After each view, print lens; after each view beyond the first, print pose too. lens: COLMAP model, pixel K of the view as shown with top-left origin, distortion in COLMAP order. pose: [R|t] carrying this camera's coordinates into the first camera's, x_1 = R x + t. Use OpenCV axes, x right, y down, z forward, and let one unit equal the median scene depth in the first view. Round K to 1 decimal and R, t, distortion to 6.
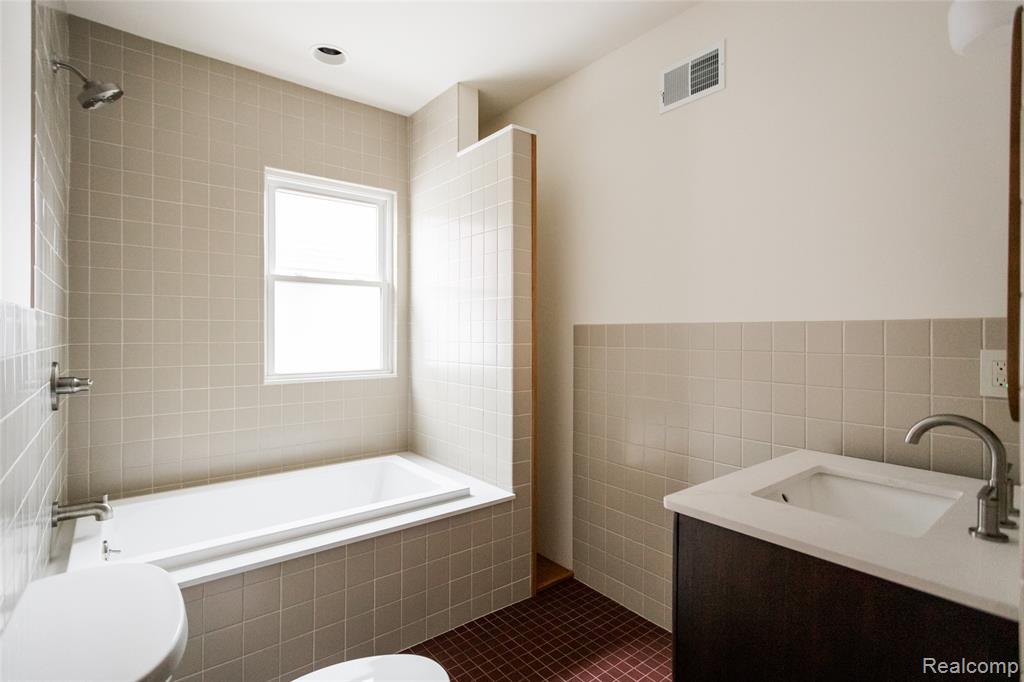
lens RADIAL K [[496.2, 0, 514.9], [0, 496.2, 324.1], [0, 0, 1]] dist [0.014719, 0.000028]
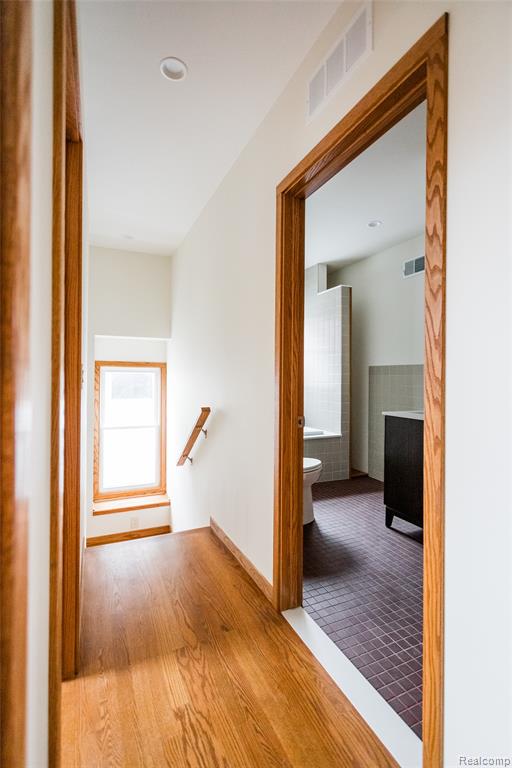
lens RADIAL K [[372.2, 0, 256.0], [0, 372.2, 384.0], [0, 0, 1]] dist [0.014719, 0.000028]
pose [[0.973968, 0.003482, -0.226659, 0.002599], [0.004080, 0.999451, 0.032884, 0.029534], [0.226649, -0.032952, 0.973419, -0.889161]]
